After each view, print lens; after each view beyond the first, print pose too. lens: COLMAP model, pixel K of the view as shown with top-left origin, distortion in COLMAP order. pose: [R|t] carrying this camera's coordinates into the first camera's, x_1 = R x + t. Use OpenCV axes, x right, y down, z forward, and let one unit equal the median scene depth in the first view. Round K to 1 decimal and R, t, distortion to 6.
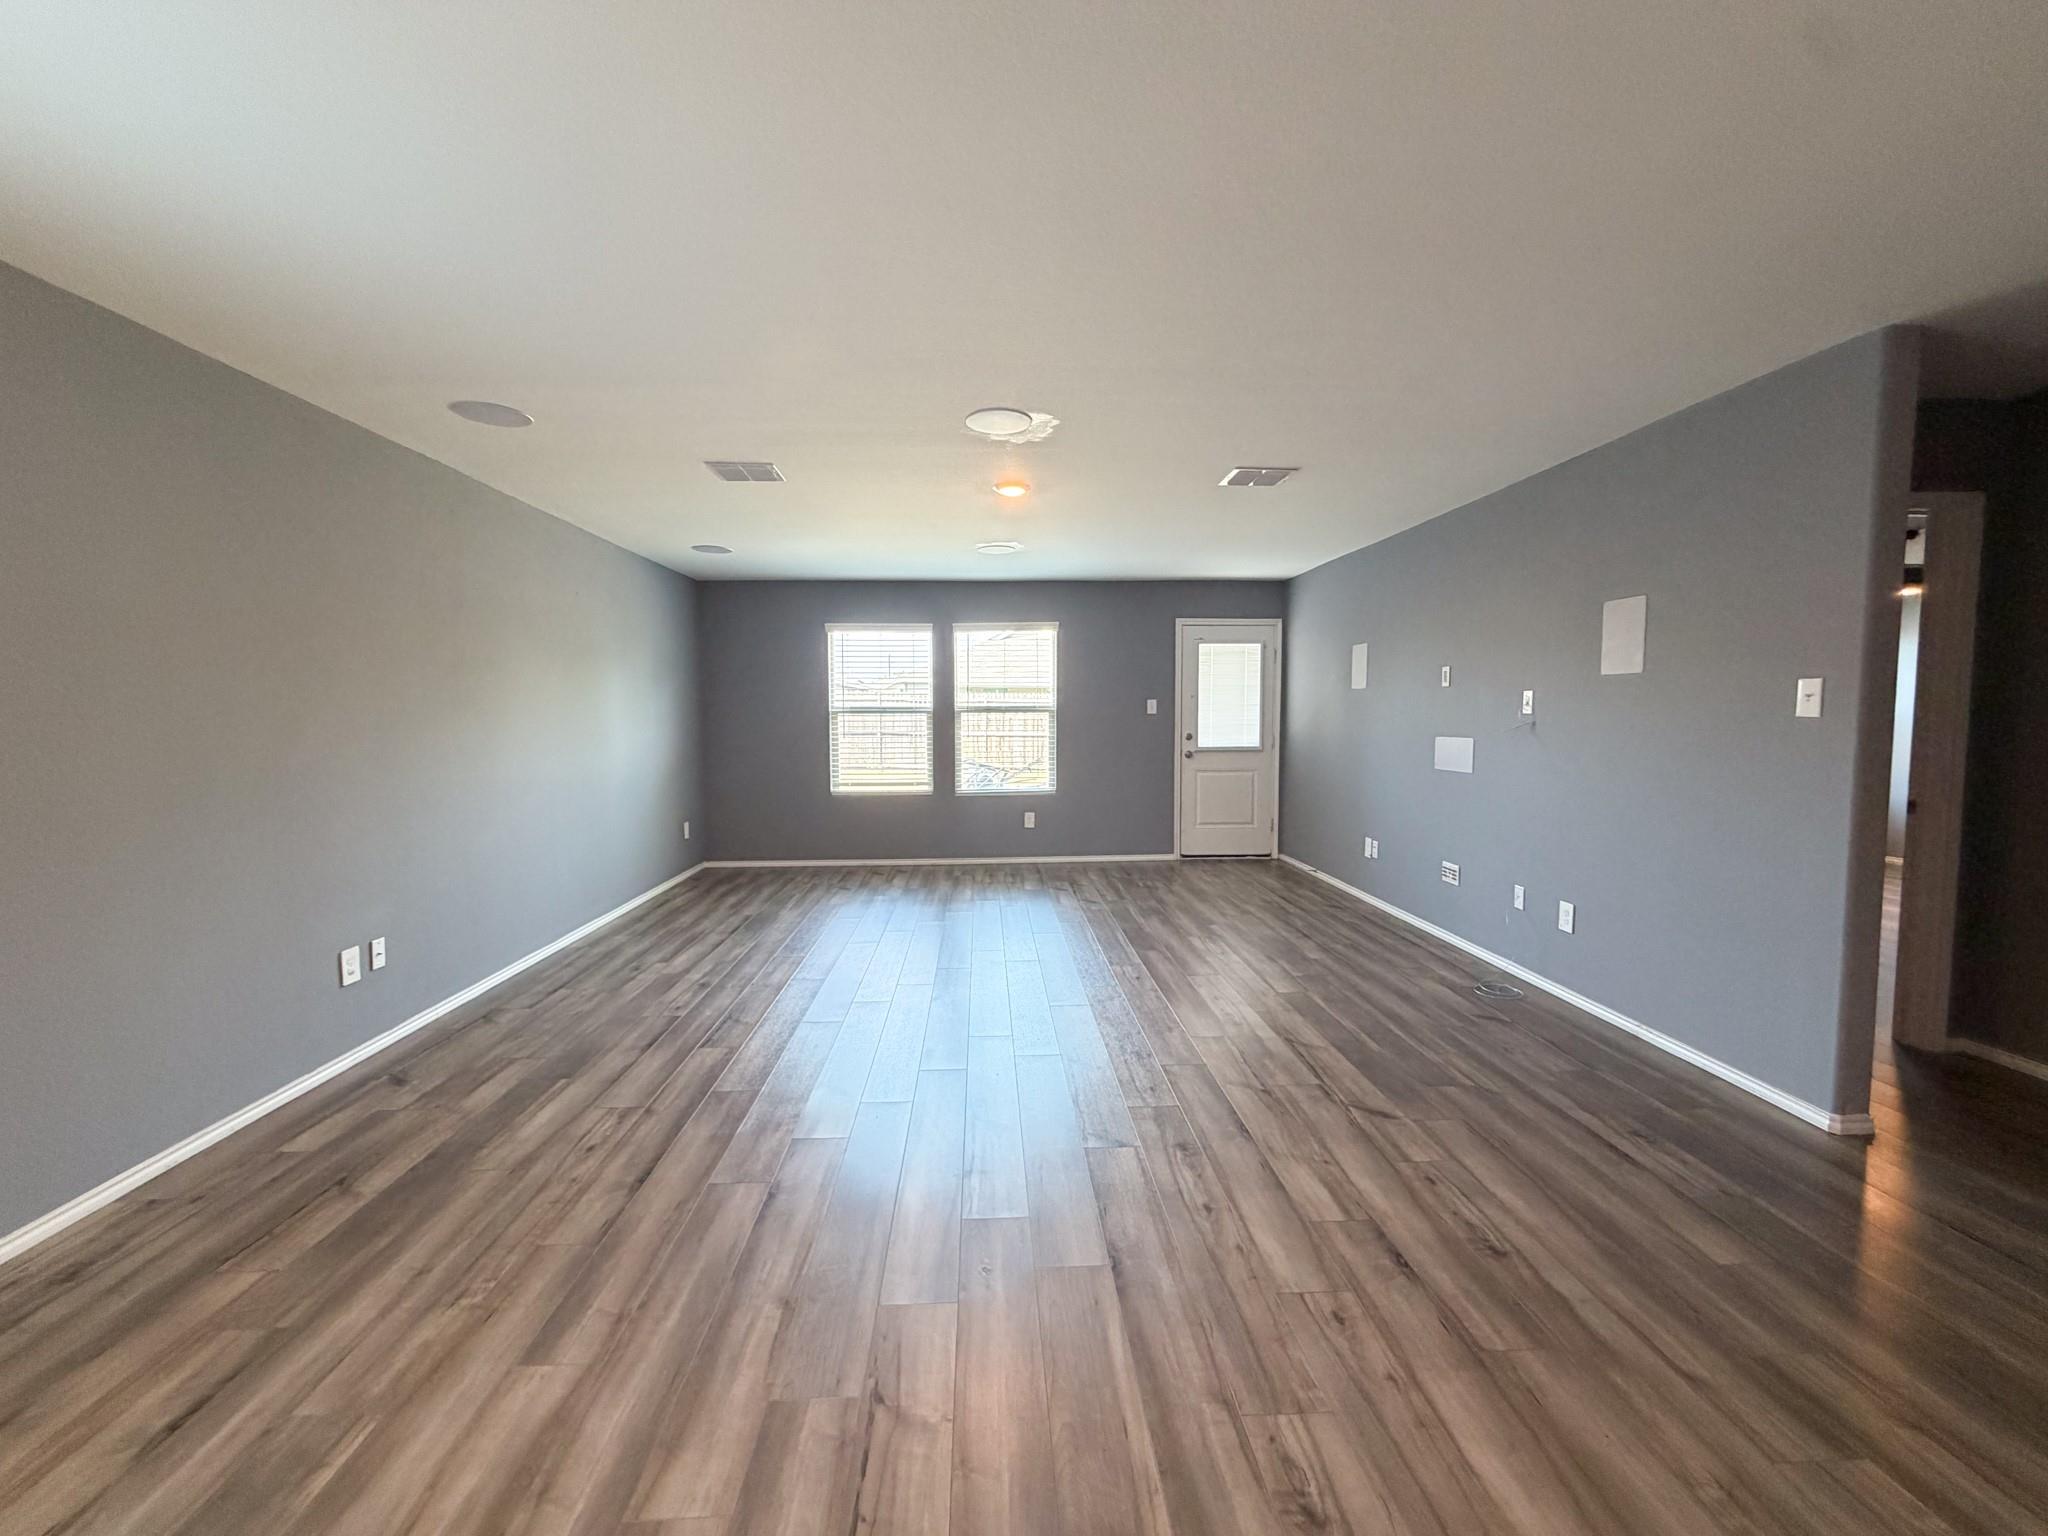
lens RADIAL K [[826.0, 0, 1015.7], [0, 826.0, 766.2], [0, 0, 1]] dist [-0.000279, 0.000260]
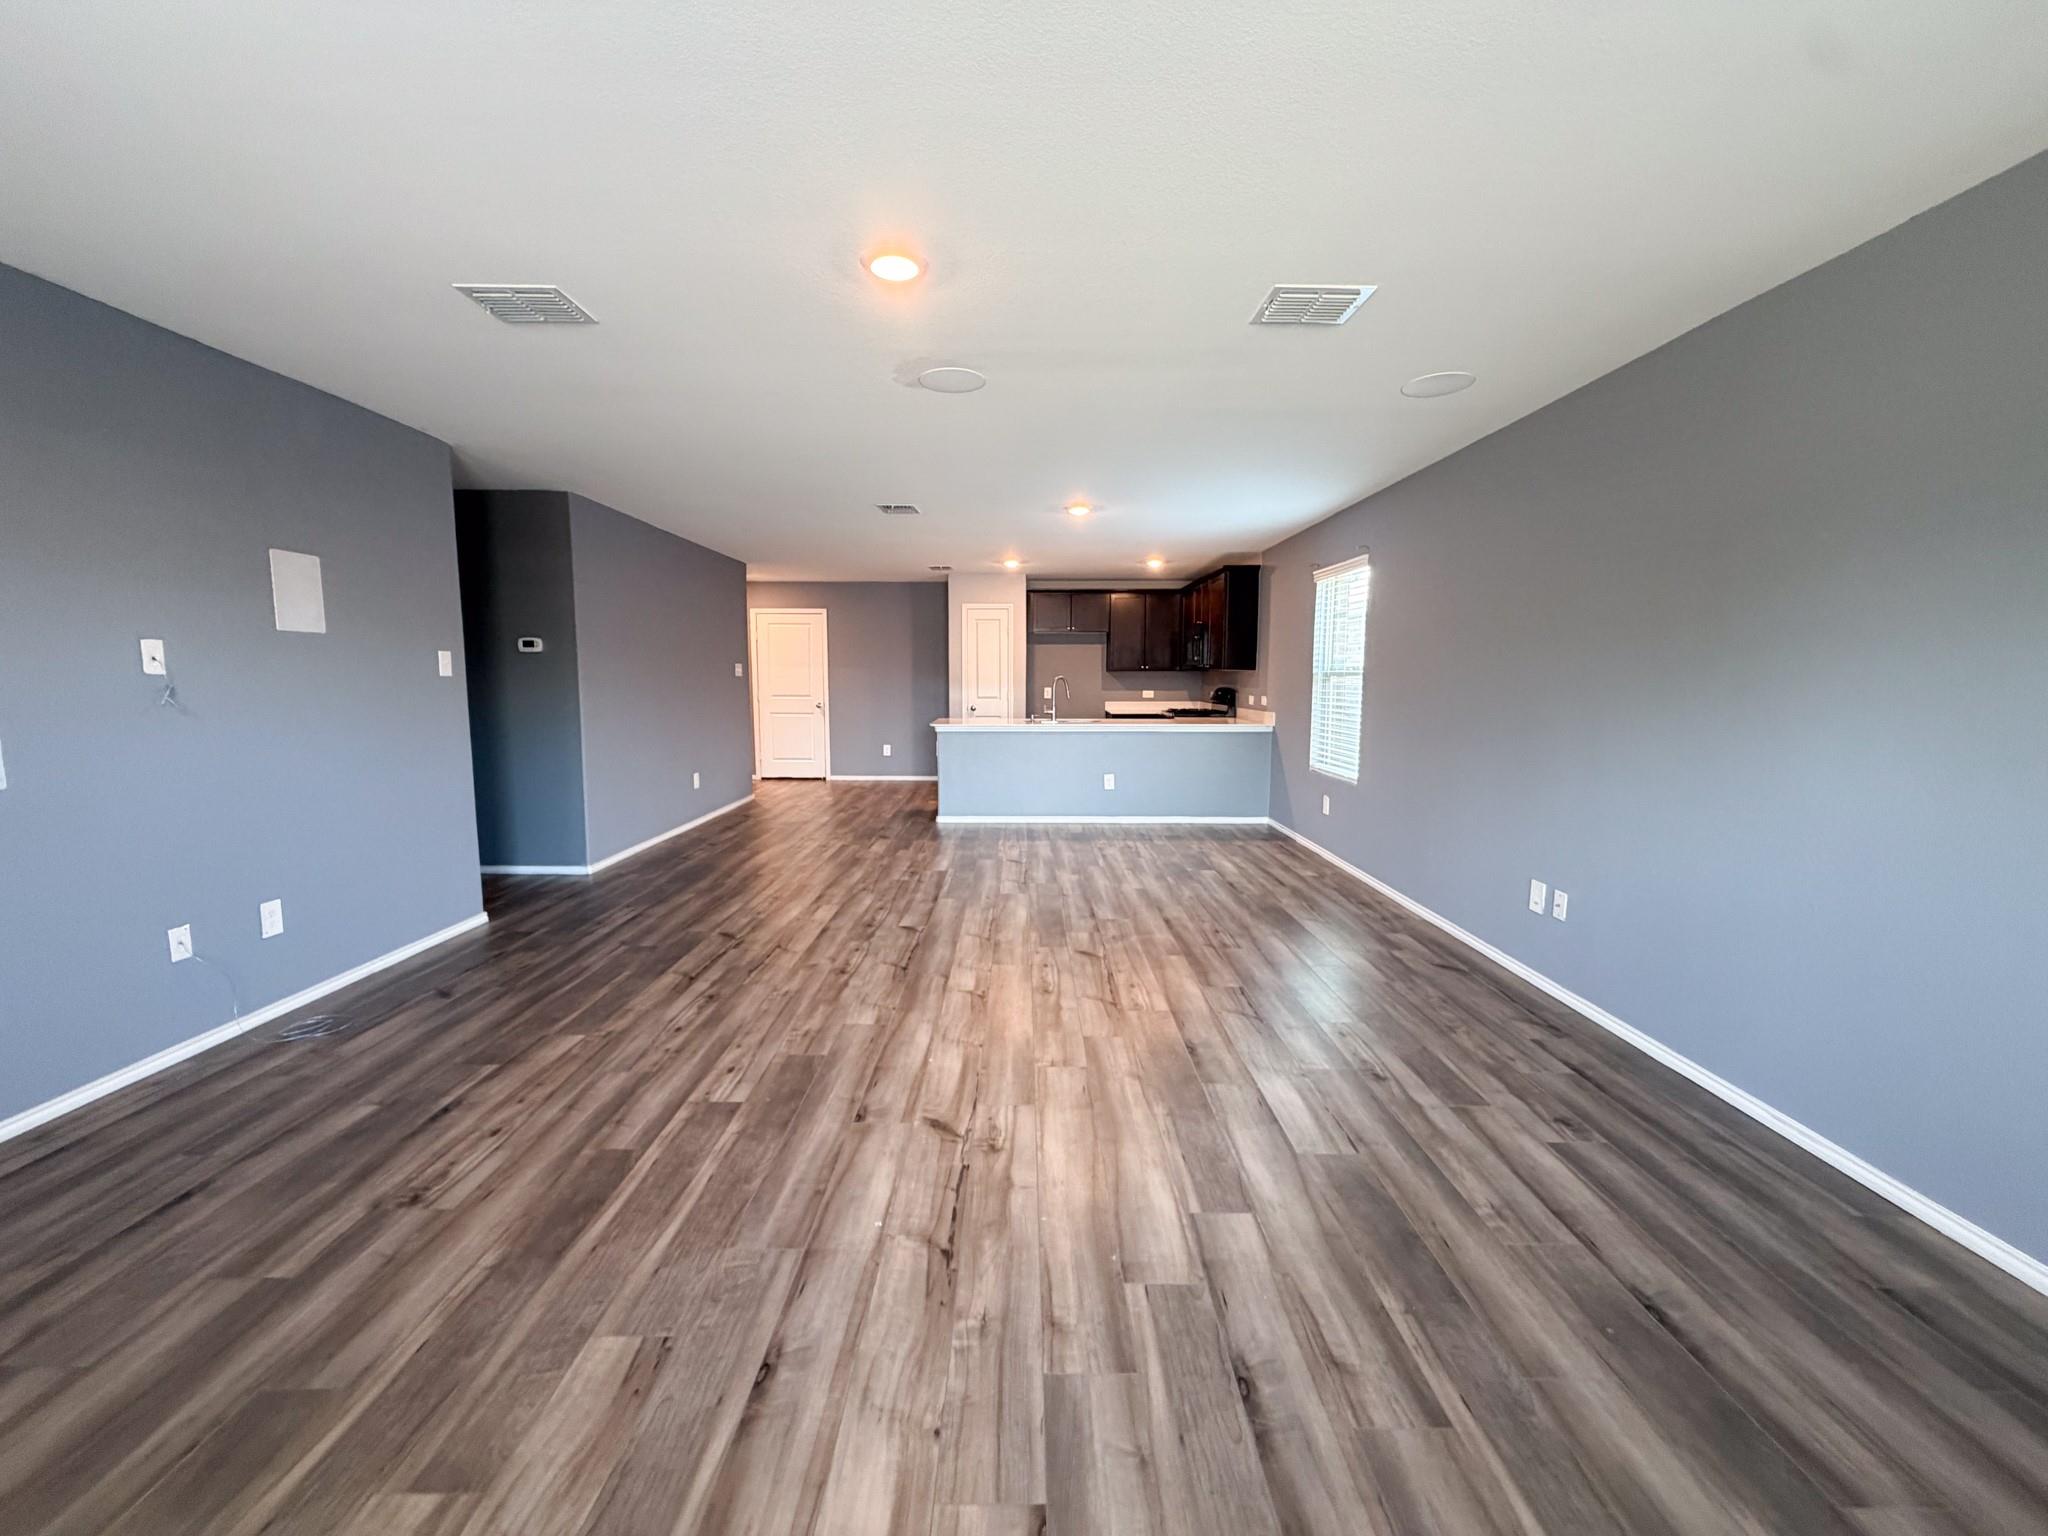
lens RADIAL K [[822.9, 0, 1017.0], [0, 822.9, 761.6], [0, 0, 1]] dist [0.000297, 0.000045]
pose [[-0.998855, -0.003423, 0.047719, -0.124508], [0.004653, 0.985759, 0.168100, -0.109954], [-0.047614, 0.168129, -0.984614, 1.756253]]
